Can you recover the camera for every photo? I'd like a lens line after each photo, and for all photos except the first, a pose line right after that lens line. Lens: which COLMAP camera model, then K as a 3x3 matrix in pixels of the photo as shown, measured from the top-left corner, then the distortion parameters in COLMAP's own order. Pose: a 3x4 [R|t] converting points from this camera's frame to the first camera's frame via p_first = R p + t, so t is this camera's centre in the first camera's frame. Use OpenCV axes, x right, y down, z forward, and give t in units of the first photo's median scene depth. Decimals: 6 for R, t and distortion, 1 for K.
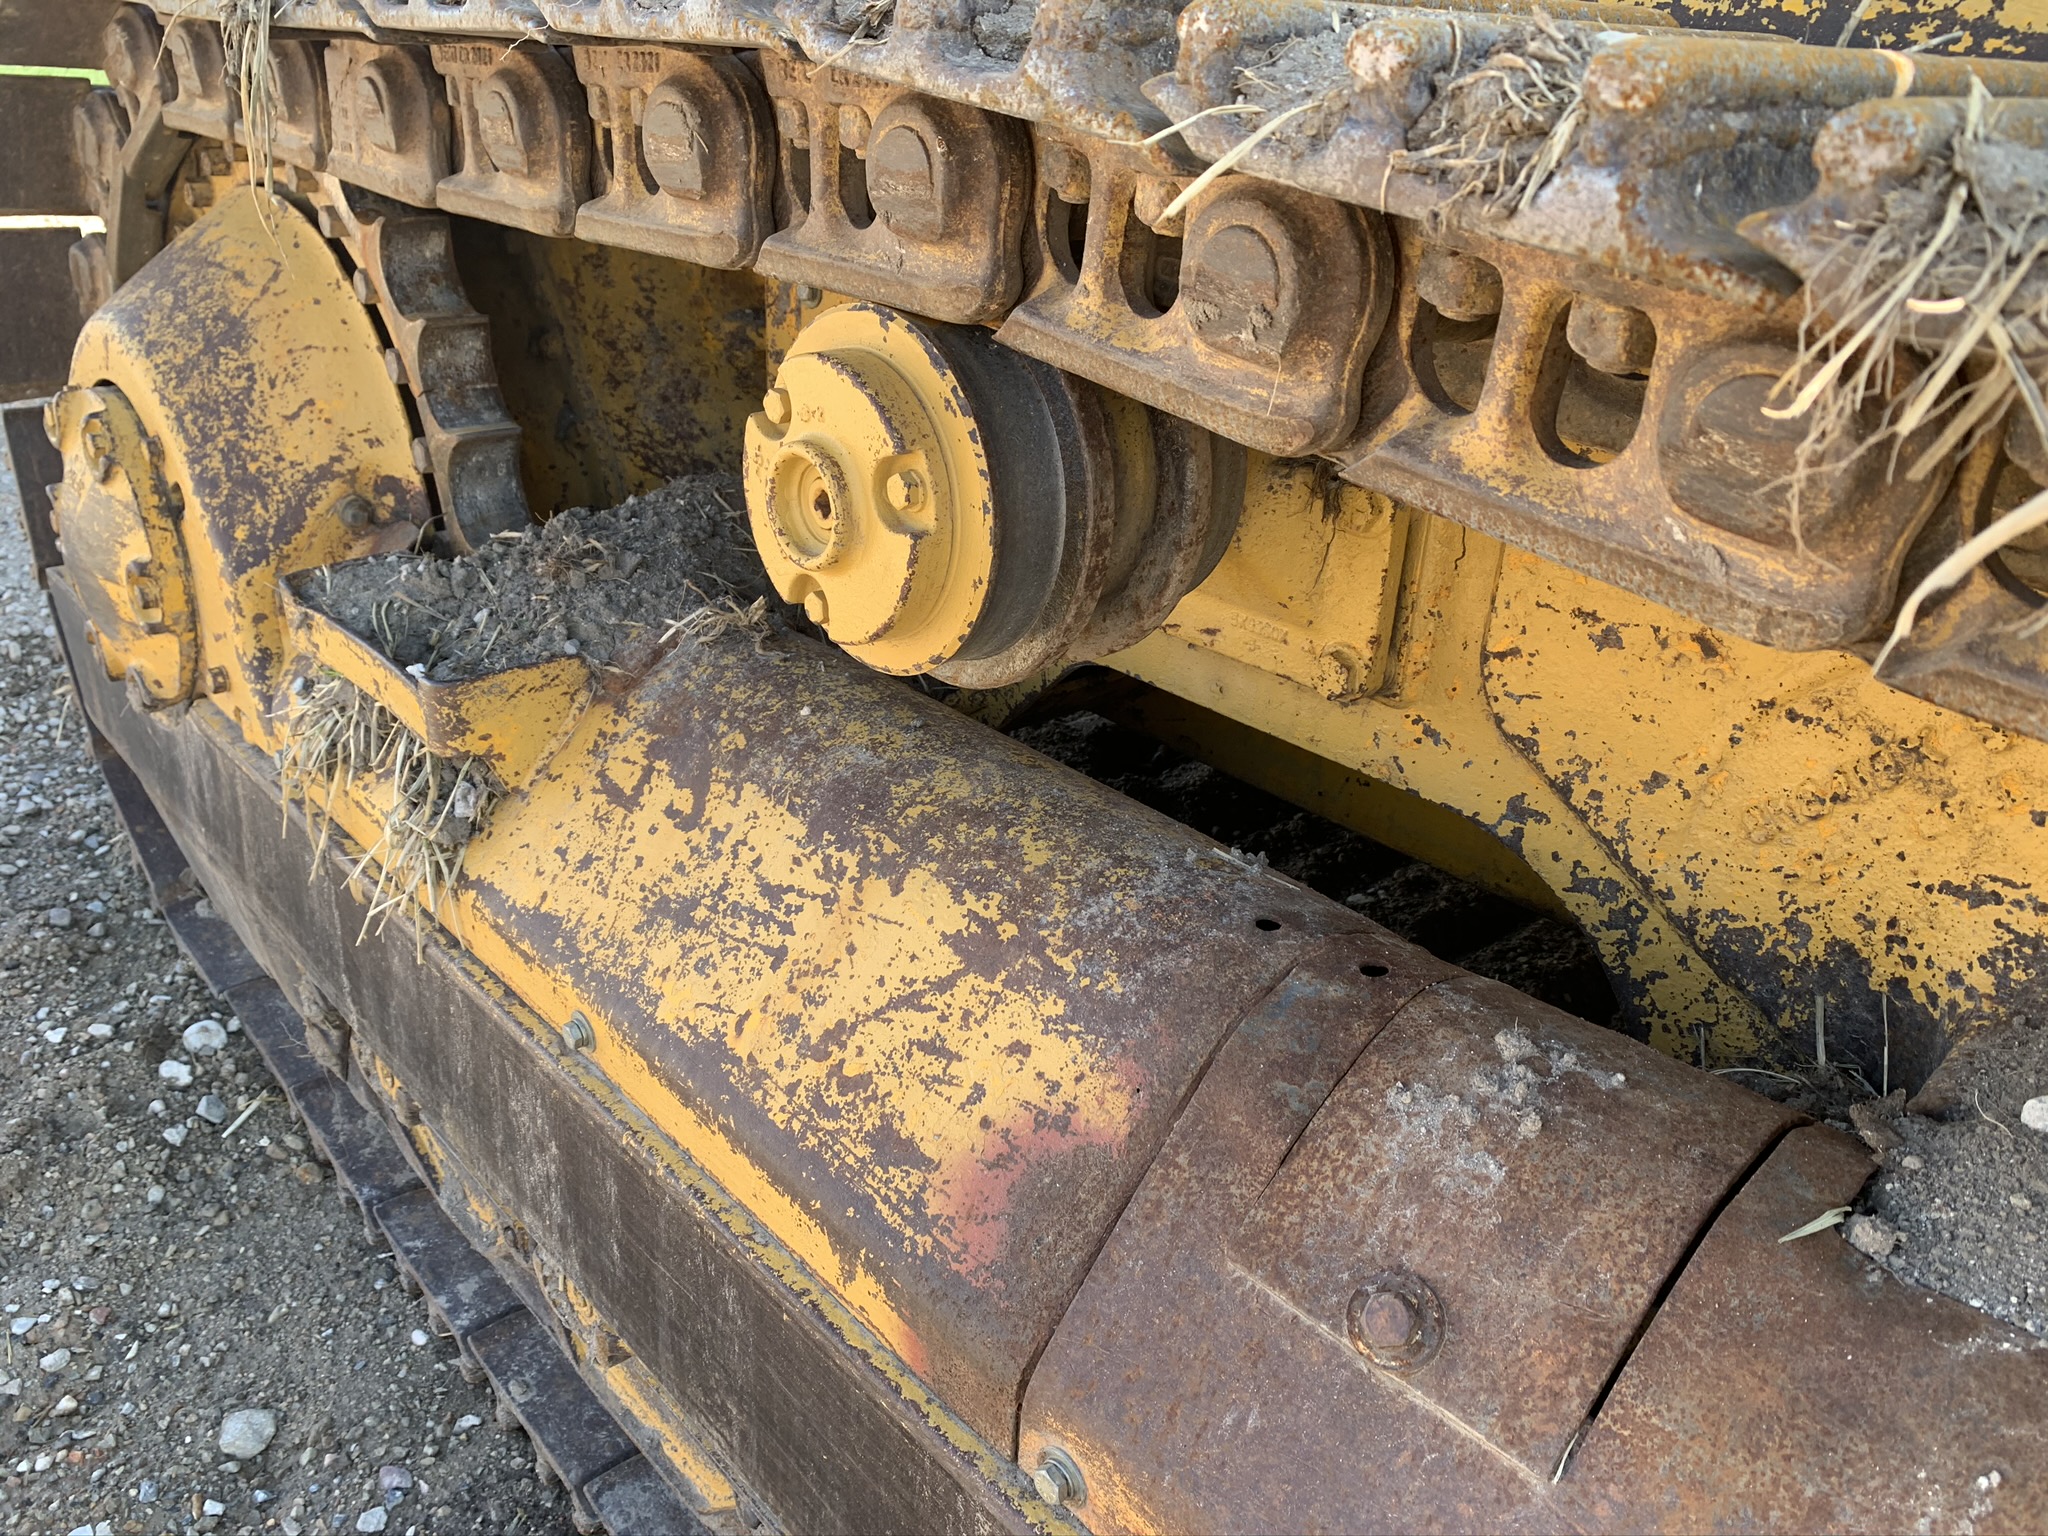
lens RADIAL K [[1596.6, 0, 1015.2], [0, 1596.6, 744.6], [0, 0, 1]] dist [0.010270, -0.005104]
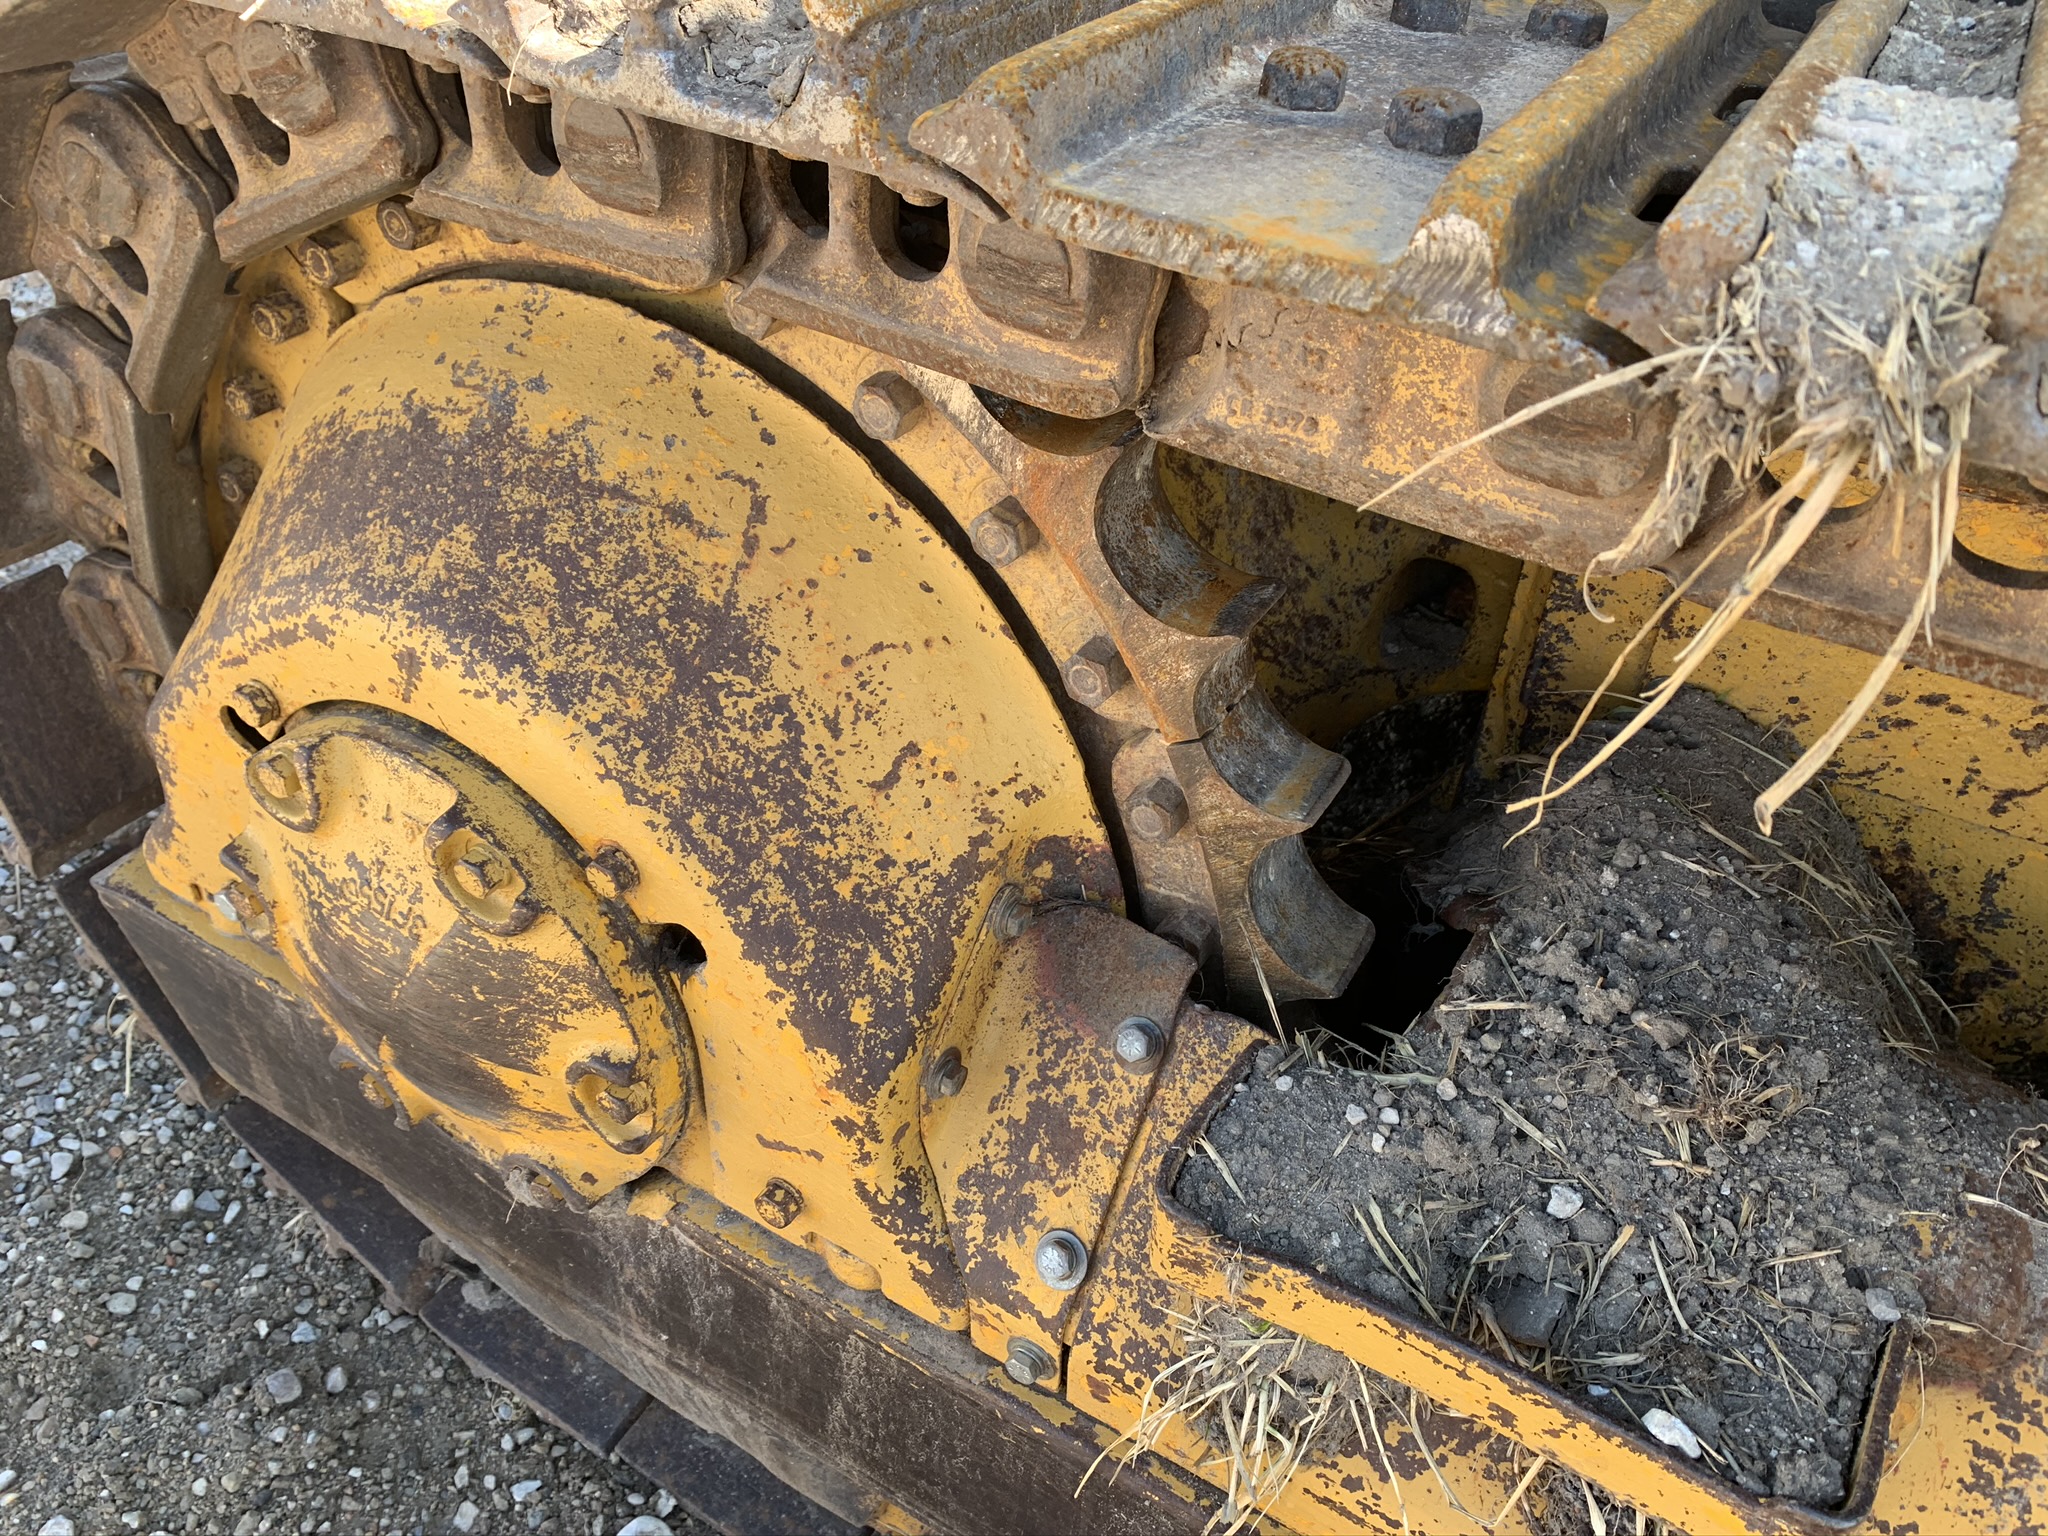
lens RADIAL K [[1536.8, 0, 1050.0], [0, 1536.8, 719.9], [0, 0, 1]] dist [0.009643, -0.016874]
pose [[0.949351, -0.192125, 0.248638, -0.527679], [0.133168, 0.962722, 0.235442, -0.344837], [-0.284603, -0.190407, 0.939546, 0.485506]]
